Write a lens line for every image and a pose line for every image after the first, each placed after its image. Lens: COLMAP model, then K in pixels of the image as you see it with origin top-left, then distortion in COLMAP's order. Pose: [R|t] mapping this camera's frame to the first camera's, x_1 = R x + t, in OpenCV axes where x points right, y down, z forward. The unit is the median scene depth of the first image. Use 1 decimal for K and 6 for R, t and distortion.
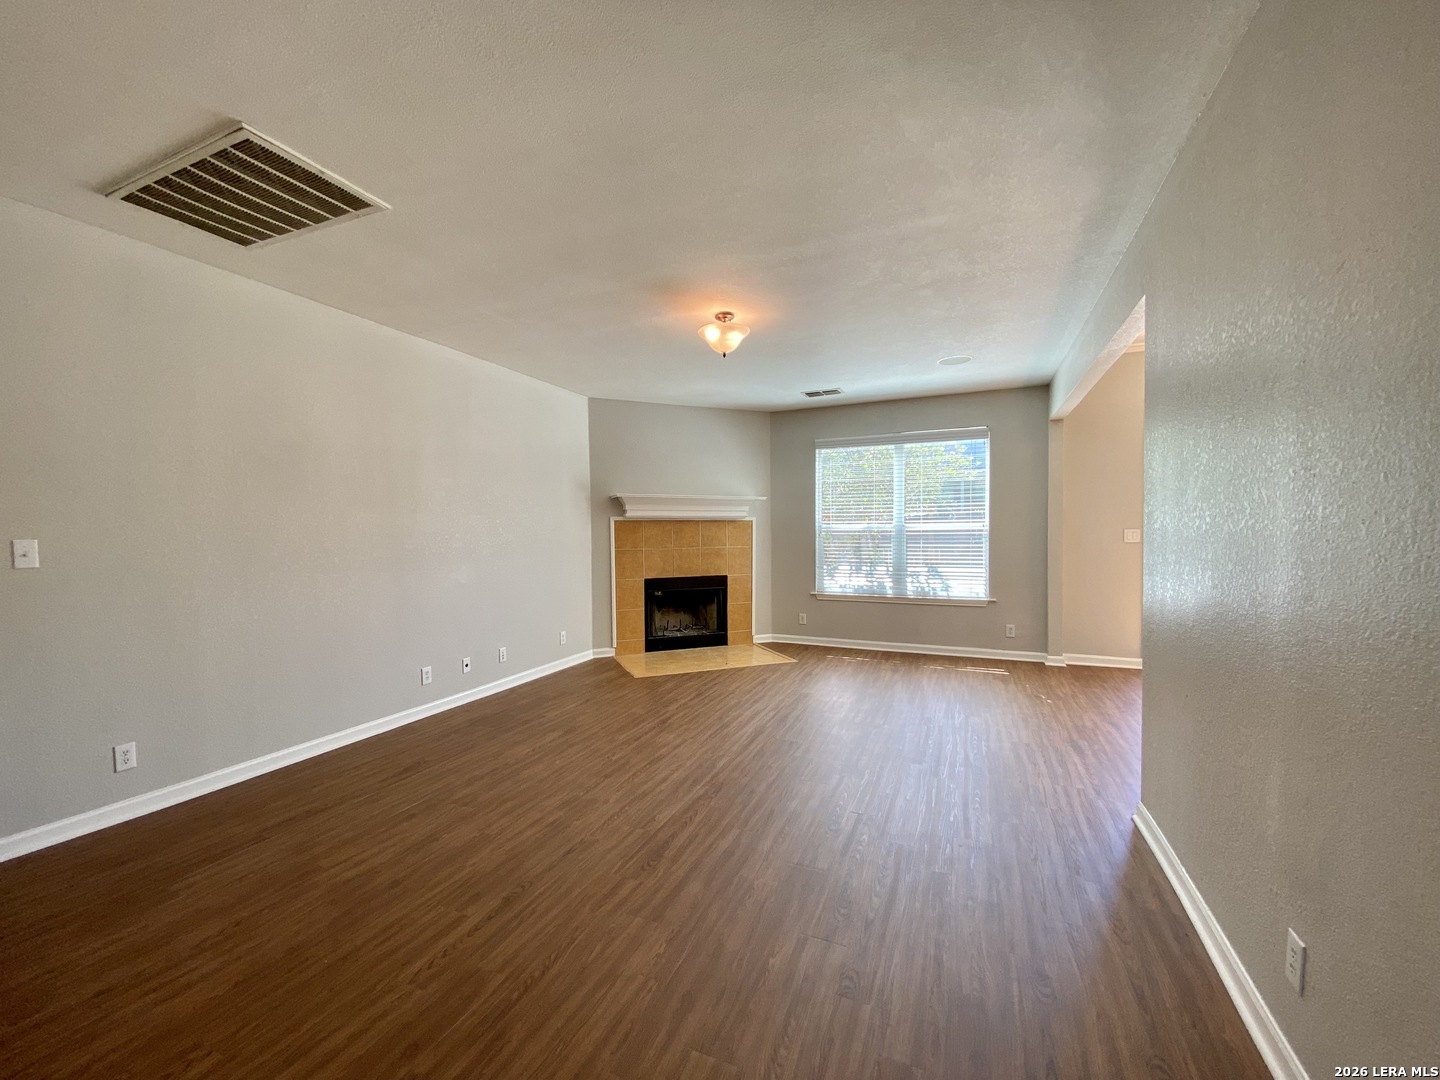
lens RADIAL K [[585.7, 0, 717.9], [0, 585.7, 533.8], [0, 0, 1]] dist [0.003331, -0.001838]
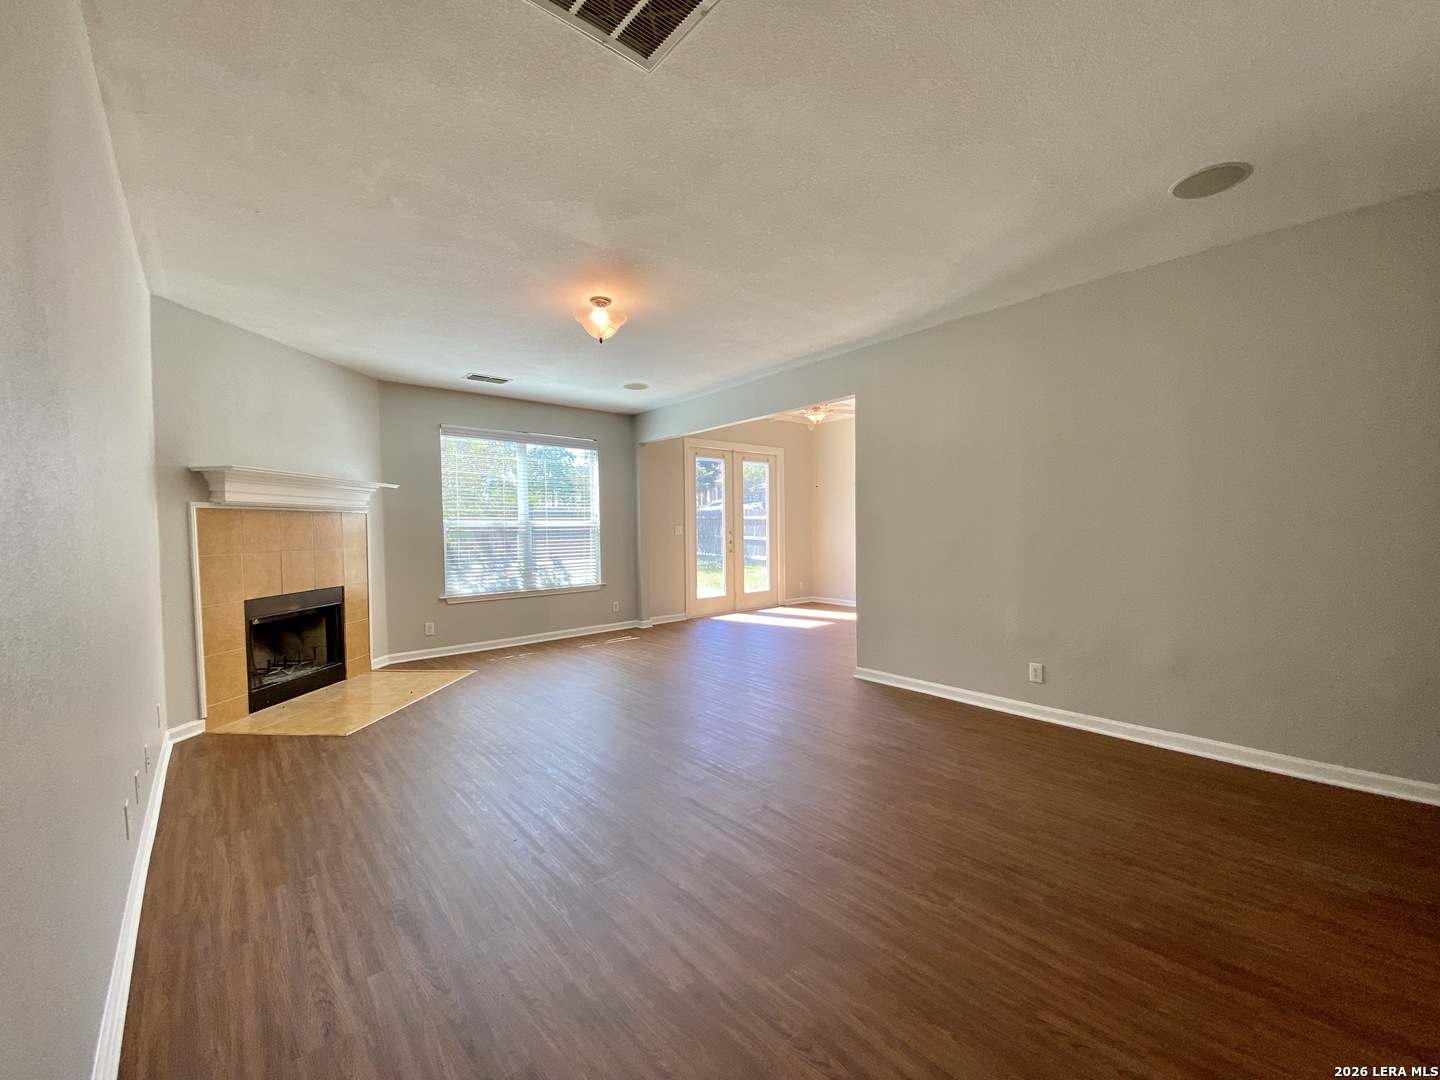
lens RADIAL K [[585.7, 0, 726.6], [0, 585.7, 546.2], [0, 0, 1]] dist [0.003331, -0.001838]
pose [[0.400516, -0.026671, 0.915902, -0.501415], [0.014025, 0.999638, 0.022976, 0.009783], [-0.916183, 0.003643, 0.400744, 0.261921]]
